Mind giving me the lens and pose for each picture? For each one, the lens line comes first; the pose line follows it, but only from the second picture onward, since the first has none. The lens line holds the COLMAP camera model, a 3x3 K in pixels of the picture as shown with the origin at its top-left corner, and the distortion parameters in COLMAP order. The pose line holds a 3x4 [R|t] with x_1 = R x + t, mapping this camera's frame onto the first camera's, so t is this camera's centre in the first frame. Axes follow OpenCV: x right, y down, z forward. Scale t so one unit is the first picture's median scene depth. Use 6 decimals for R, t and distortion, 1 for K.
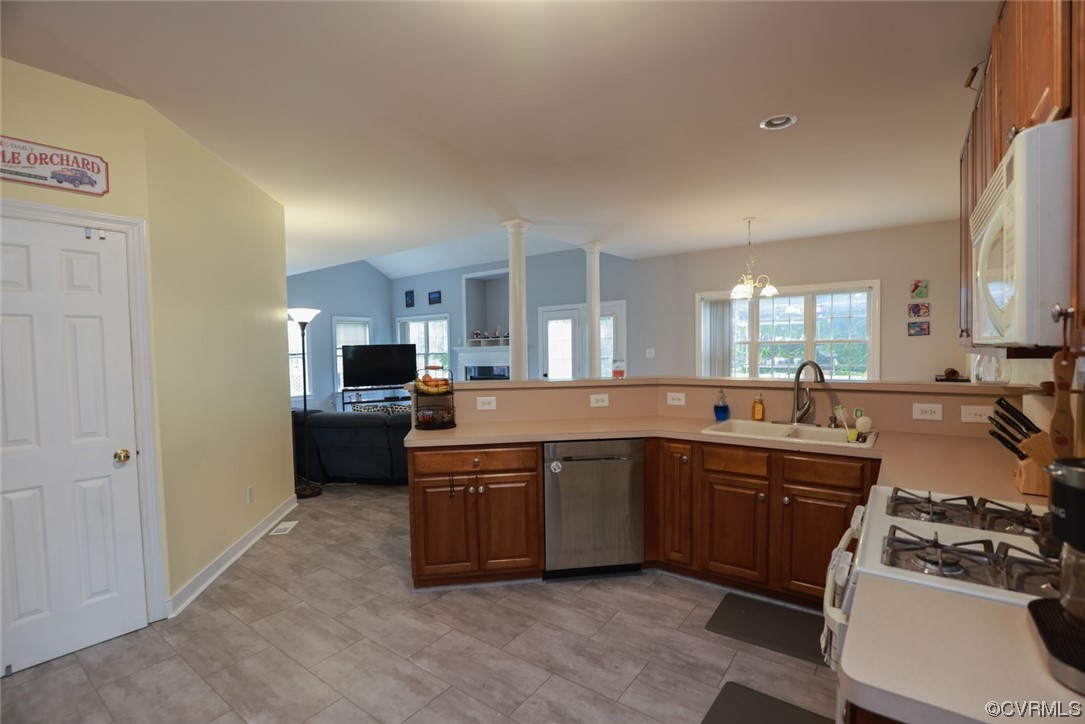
lens RADIAL K [[497.7, 0, 542.0], [0, 497.7, 373.4], [0, 0, 1]] dist [-0.024610, 0.000948]
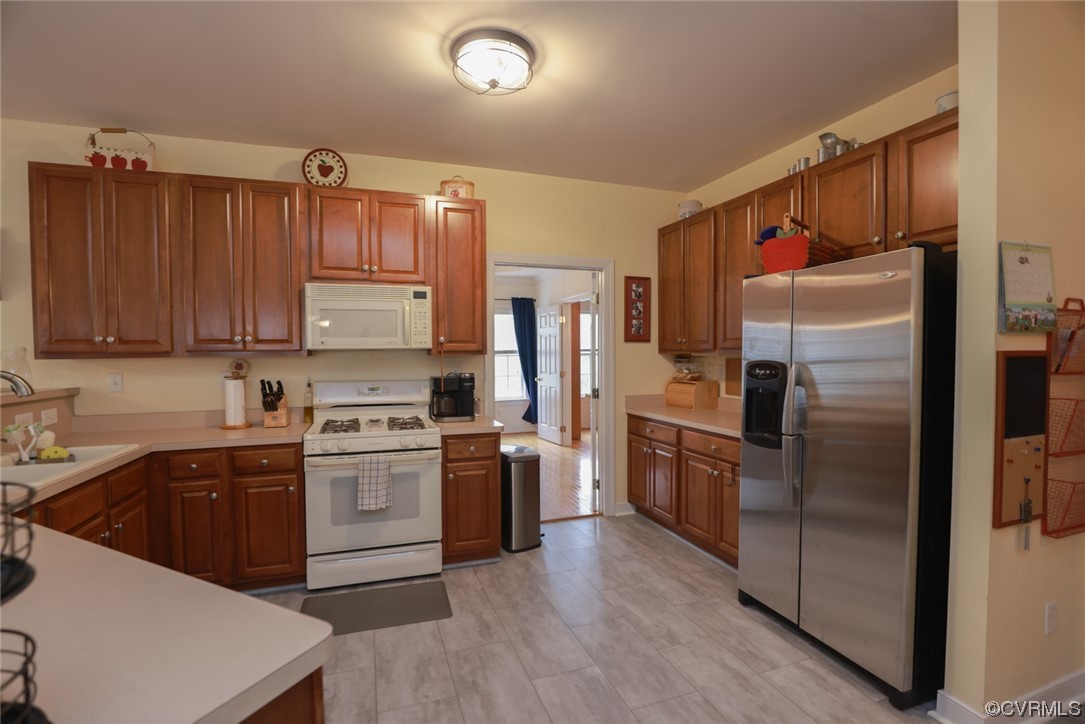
lens RADIAL K [[497.7, 0, 538.1], [0, 497.7, 366.7], [0, 0, 1]] dist [-0.024610, 0.000948]
pose [[-0.828068, 0.007945, 0.560572, -0.517190], [0.049098, 0.997085, 0.058396, -0.031577], [-0.558474, 0.075879, -0.826044, 1.105617]]
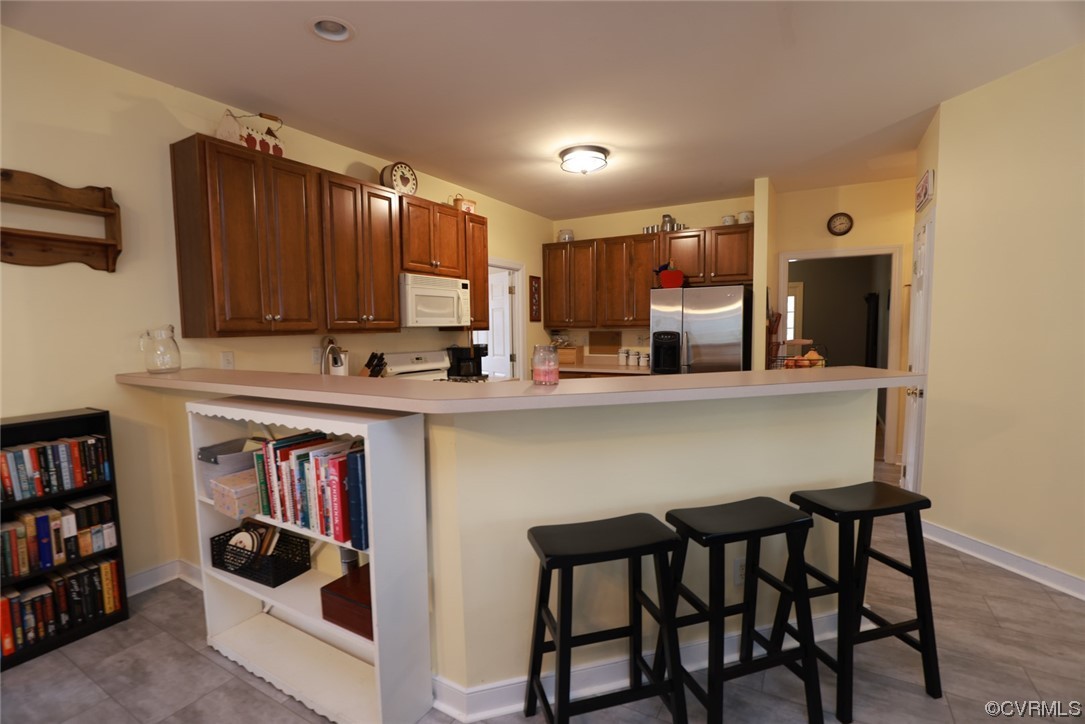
lens RADIAL K [[497.7, 0, 546.7], [0, 497.7, 363.9], [0, 0, 1]] dist [-0.024610, 0.000948]
pose [[-0.992276, 0.041172, -0.117015, 0.259114], [0.026536, 0.991929, 0.123990, -0.085753], [0.121176, 0.119927, -0.985360, 1.849270]]
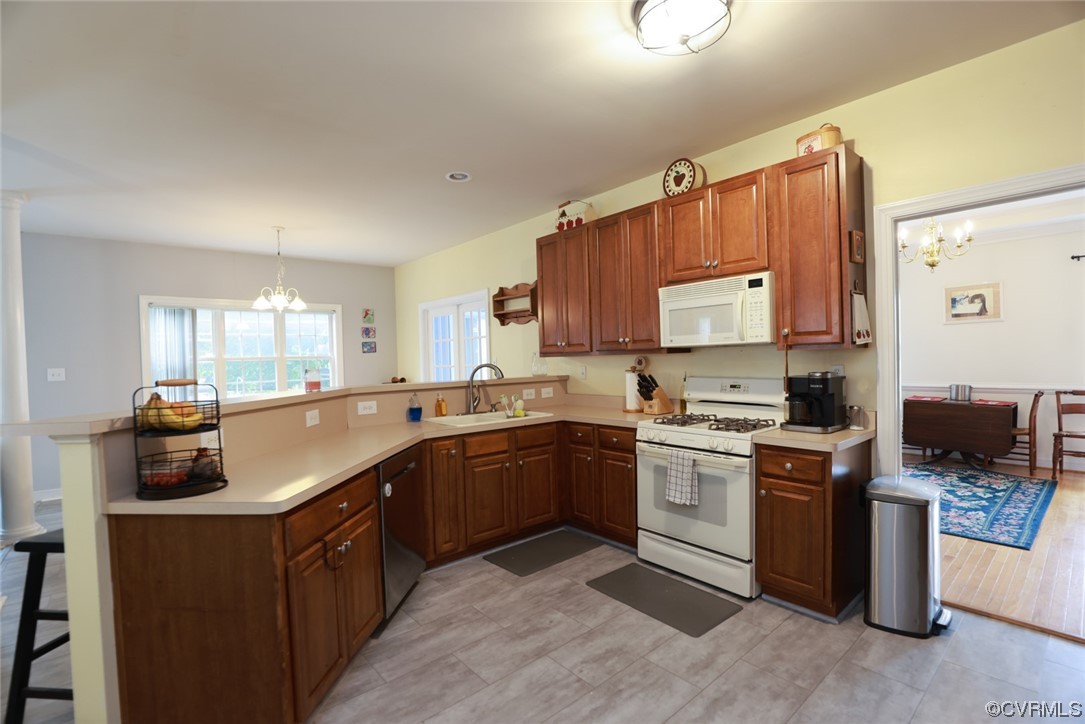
lens RADIAL K [[497.7, 0, 545.8], [0, 497.7, 363.6], [0, 0, 1]] dist [-0.024610, 0.000948]
pose [[0.218828, -0.002831, 0.975759, -0.730175], [0.072133, 0.997307, -0.013283, 0.003016], [-0.973094, 0.073291, 0.218443, 0.529429]]
